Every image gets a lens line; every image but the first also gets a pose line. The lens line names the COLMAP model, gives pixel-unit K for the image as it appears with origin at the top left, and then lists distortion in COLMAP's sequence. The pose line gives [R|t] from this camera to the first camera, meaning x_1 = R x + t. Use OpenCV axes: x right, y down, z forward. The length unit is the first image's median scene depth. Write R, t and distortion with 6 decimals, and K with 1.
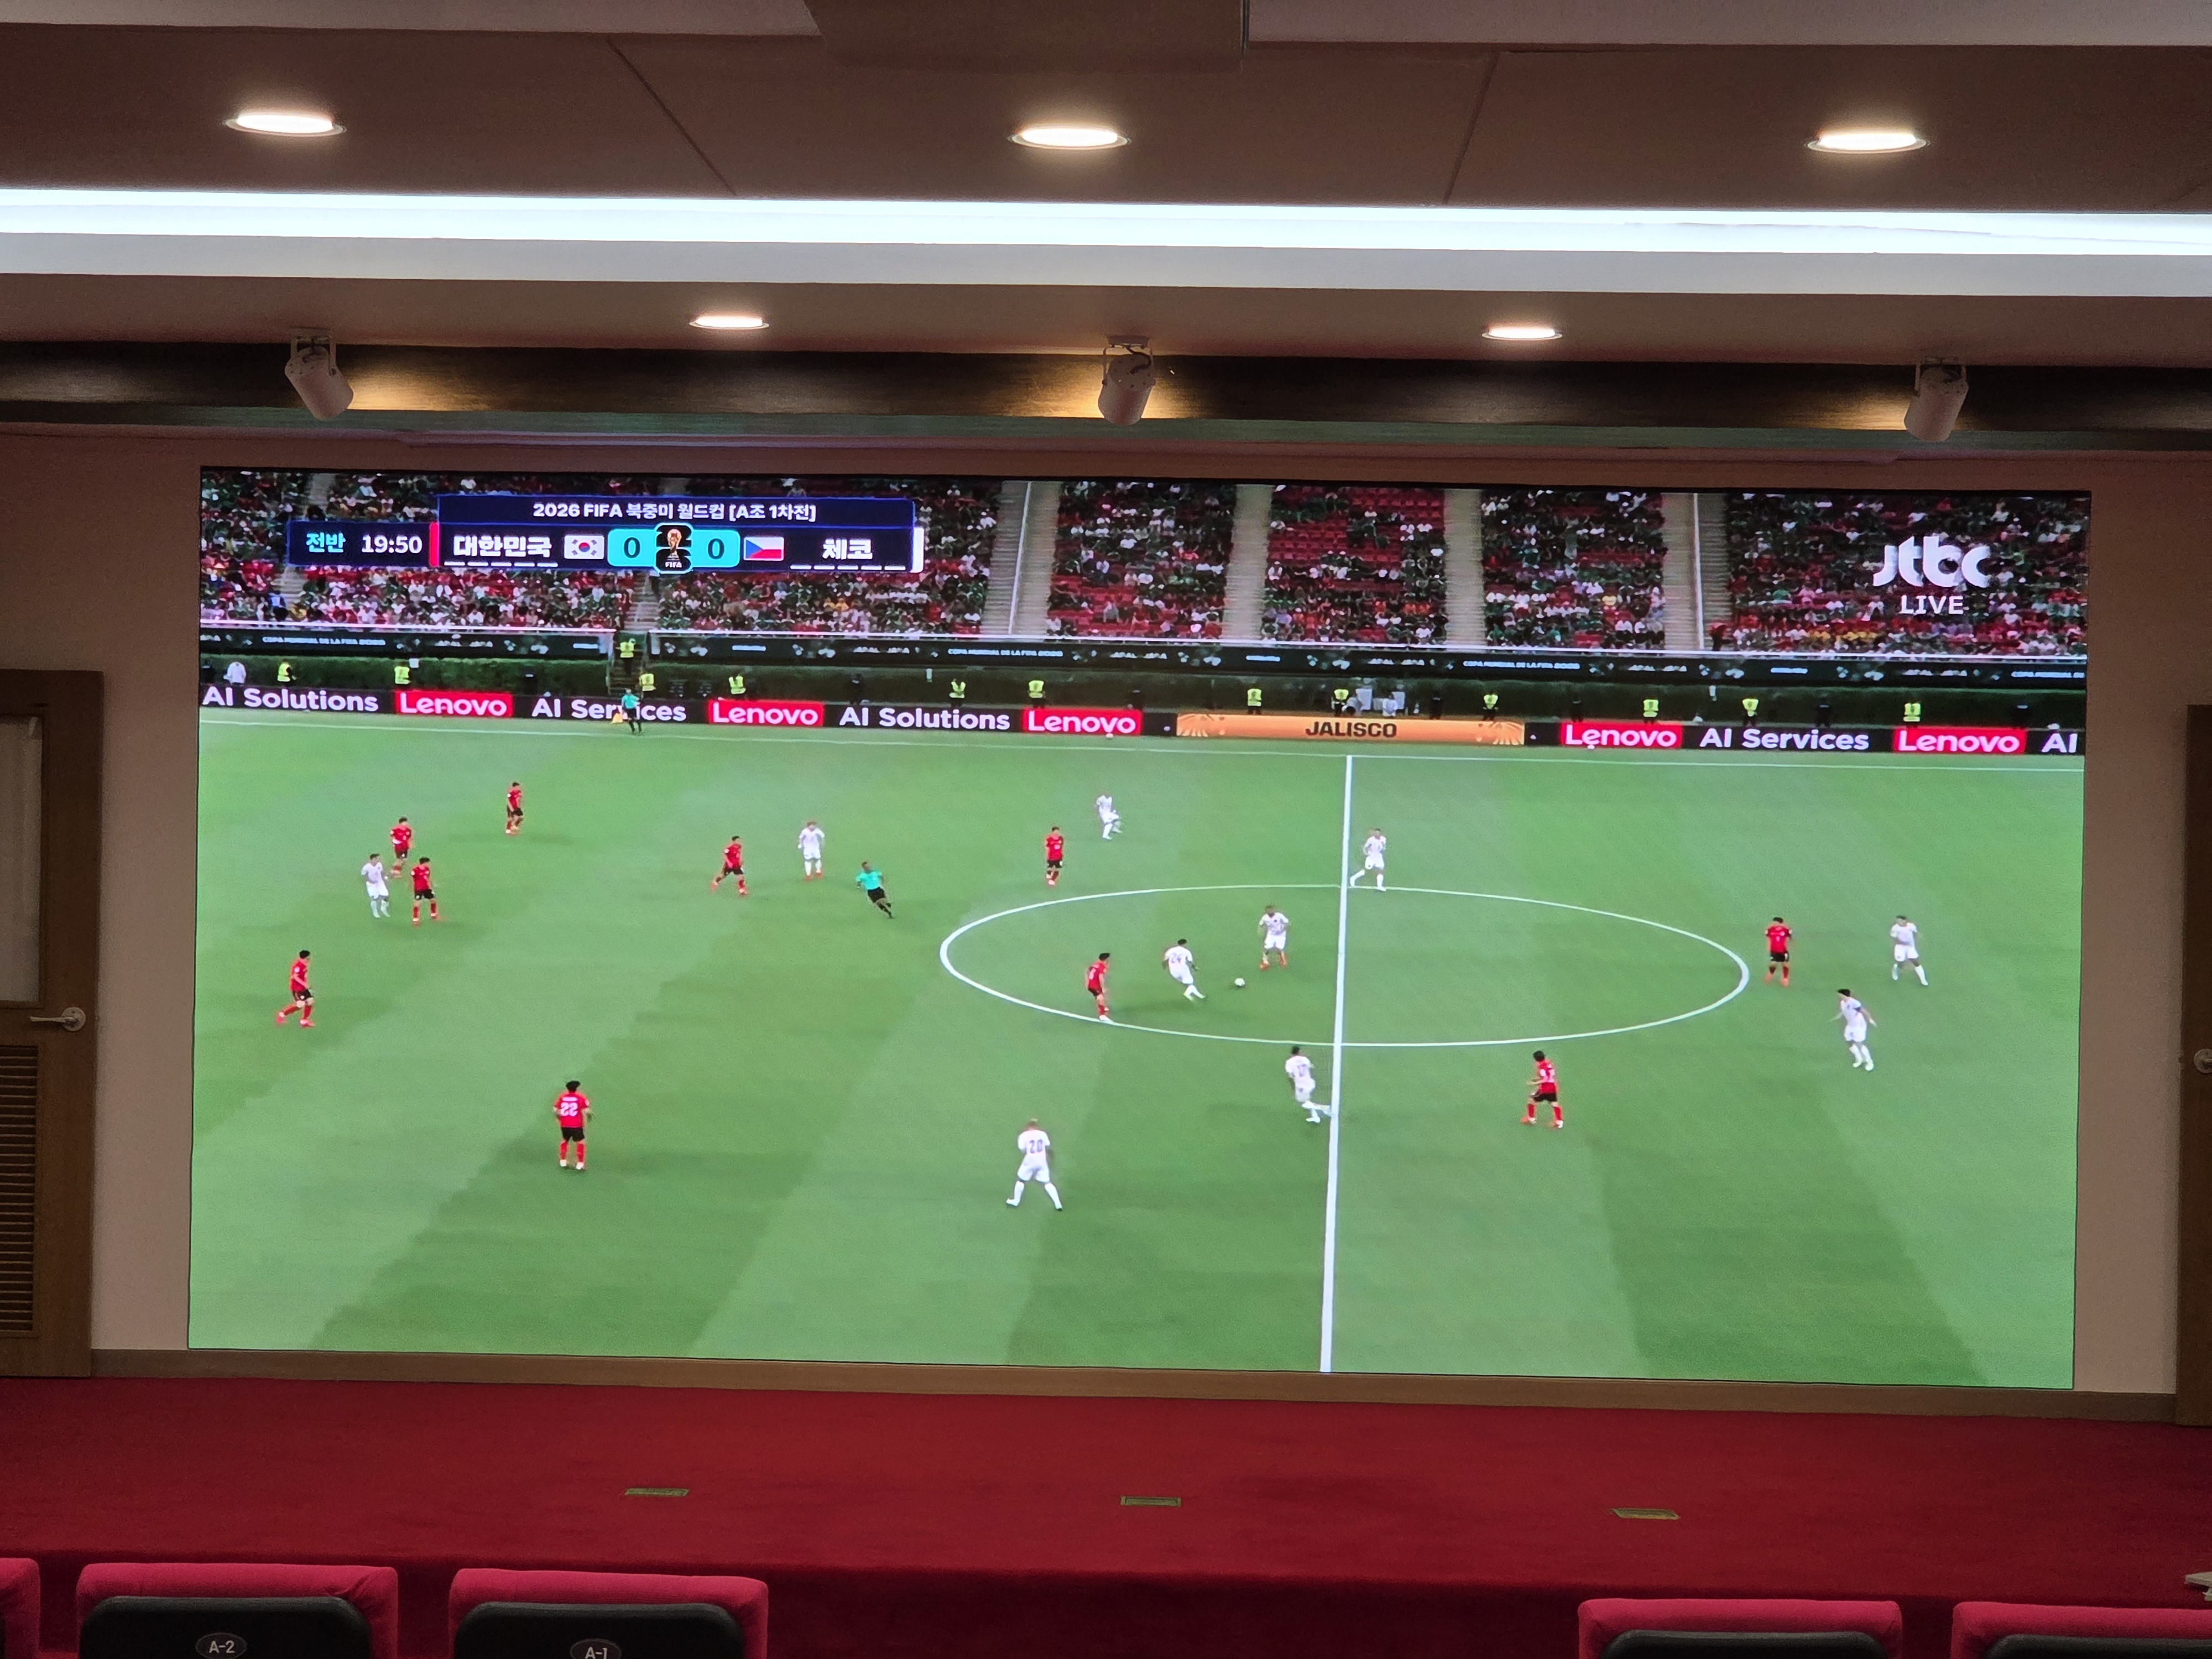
lens RADIAL K [[4443.3, 0, 1105.6], [0, 4443.3, 828.7], [0, 0, 1]] dist [-0.180718, 0.000000]
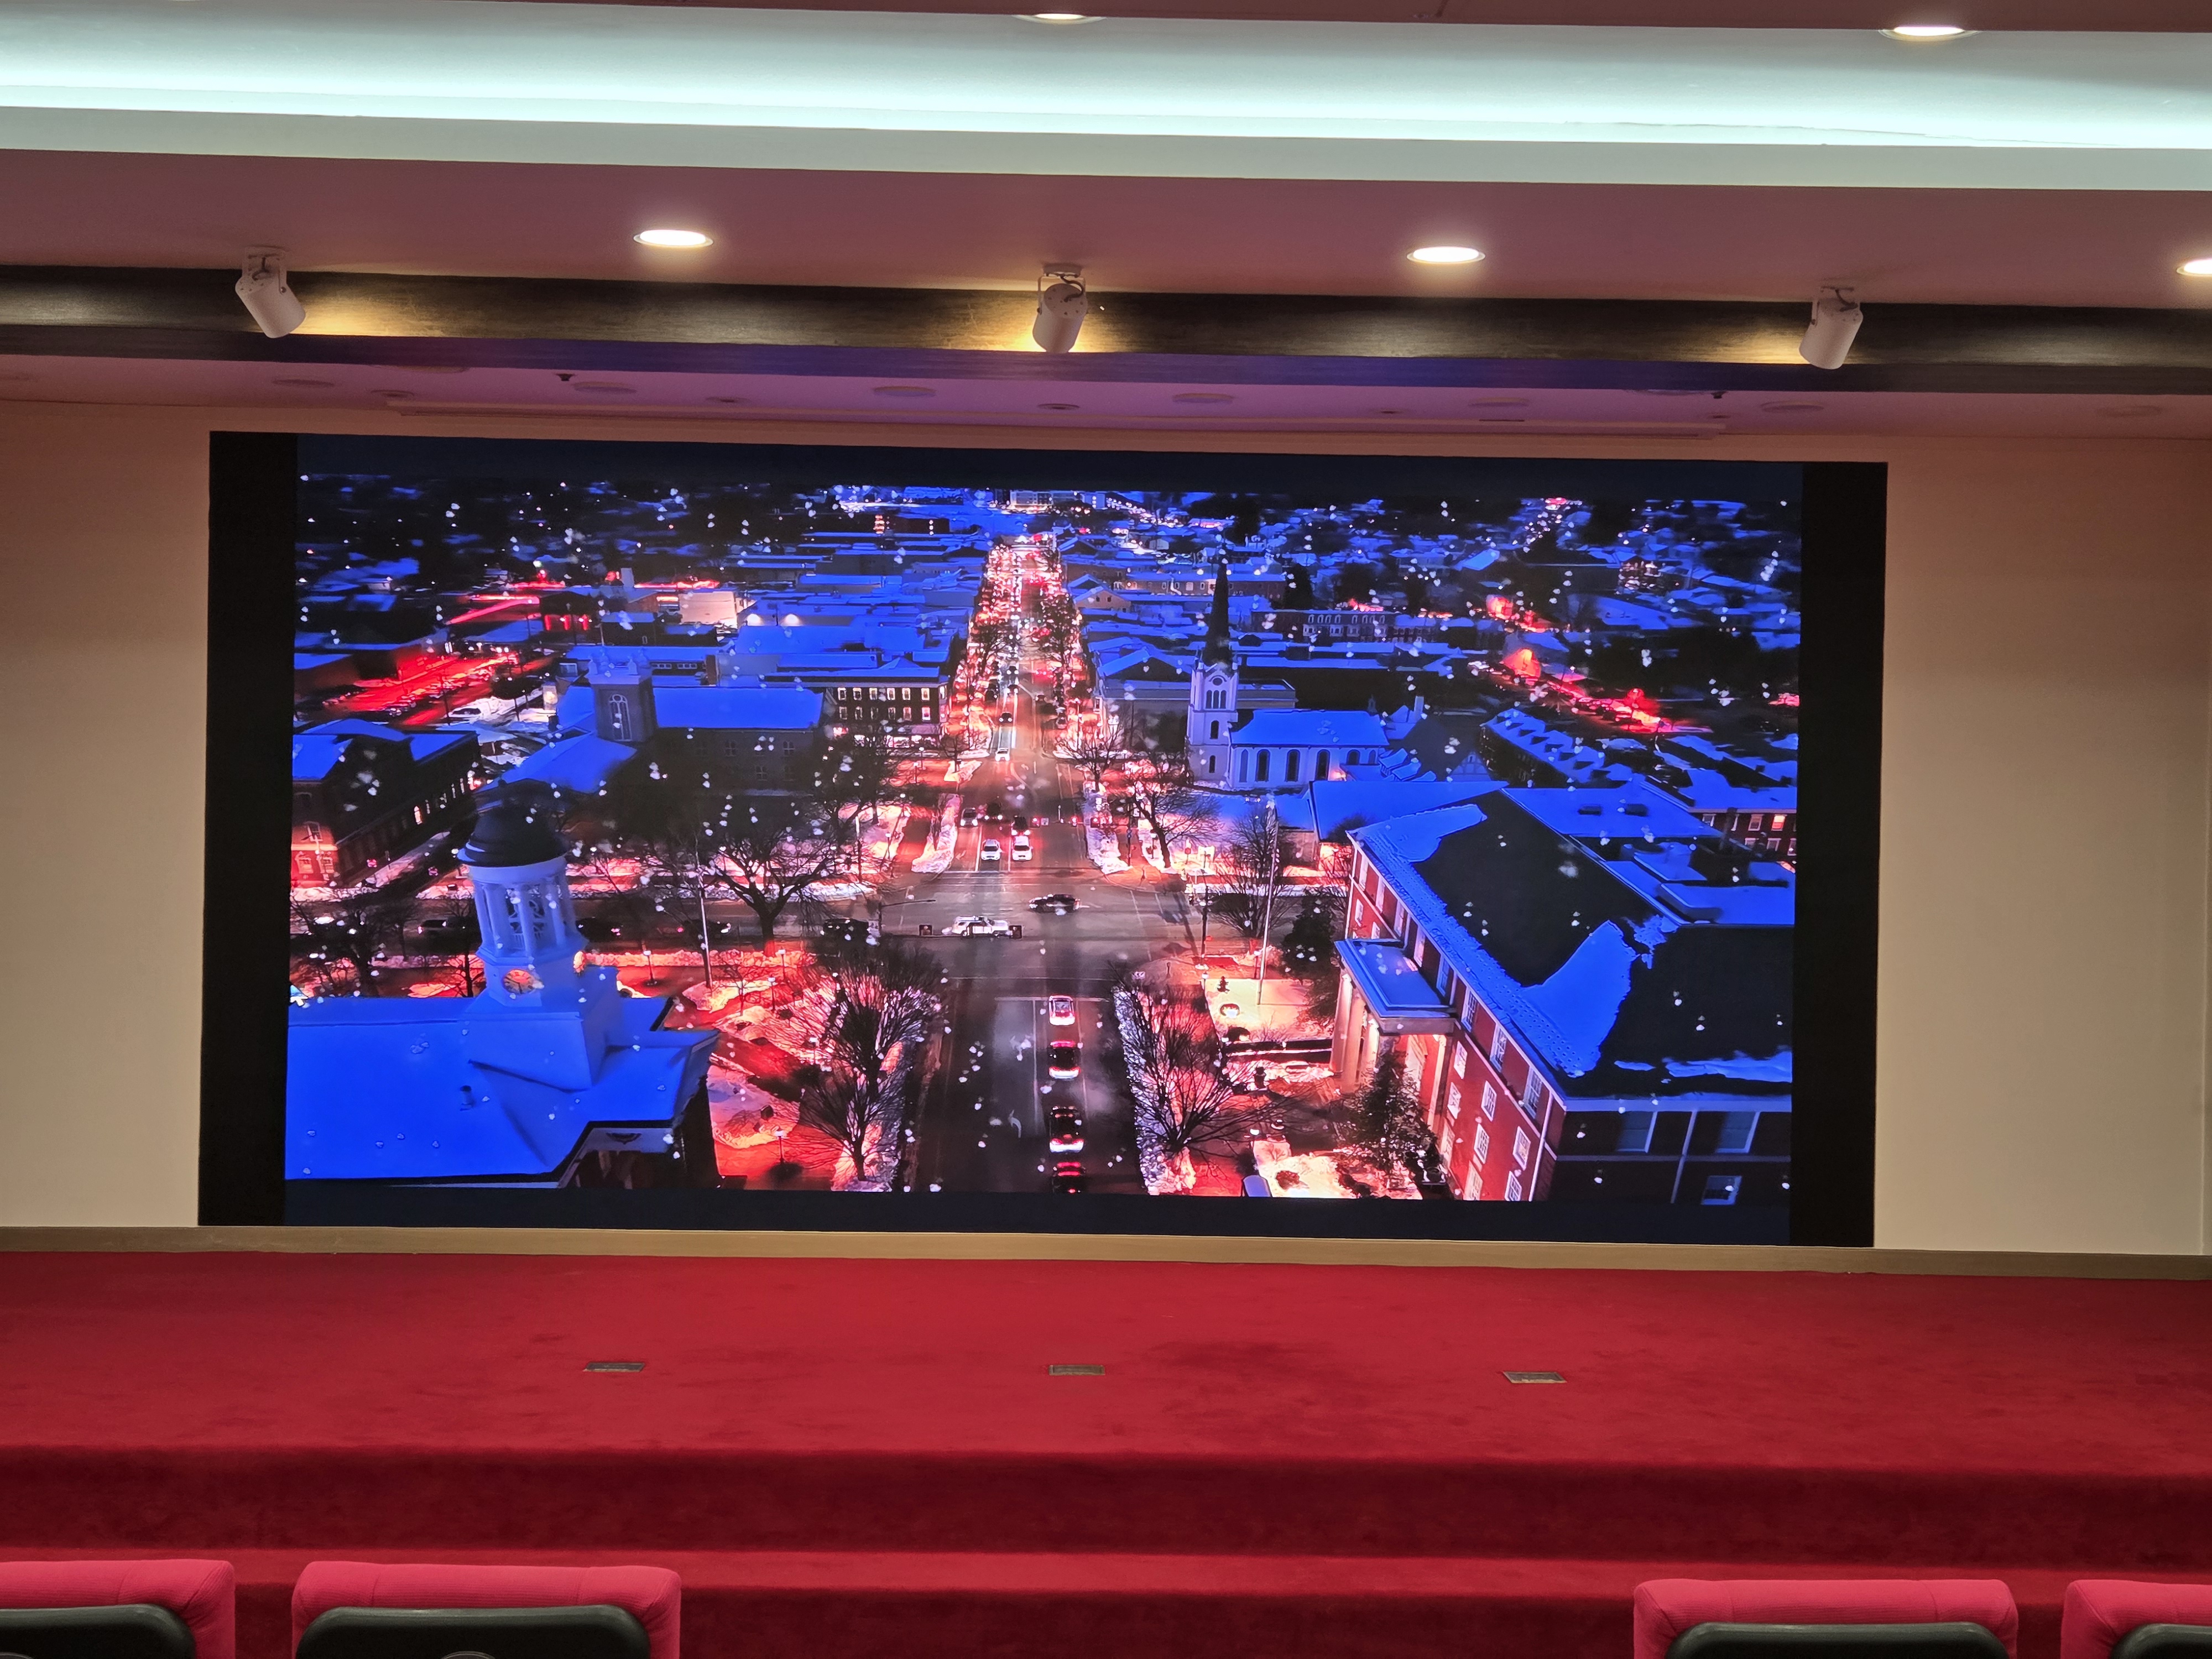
lens RADIAL K [[2966.0, 0, 1107.9], [0, 2966.0, 833.2], [0, 0, 1]] dist [0.012563, 0.000000]
pose [[0.999265, -0.003281, 0.038203, -0.011239], [0.003093, 0.999983, 0.004966, 0.018817], [-0.038219, -0.004844, 0.999258, 0.301739]]
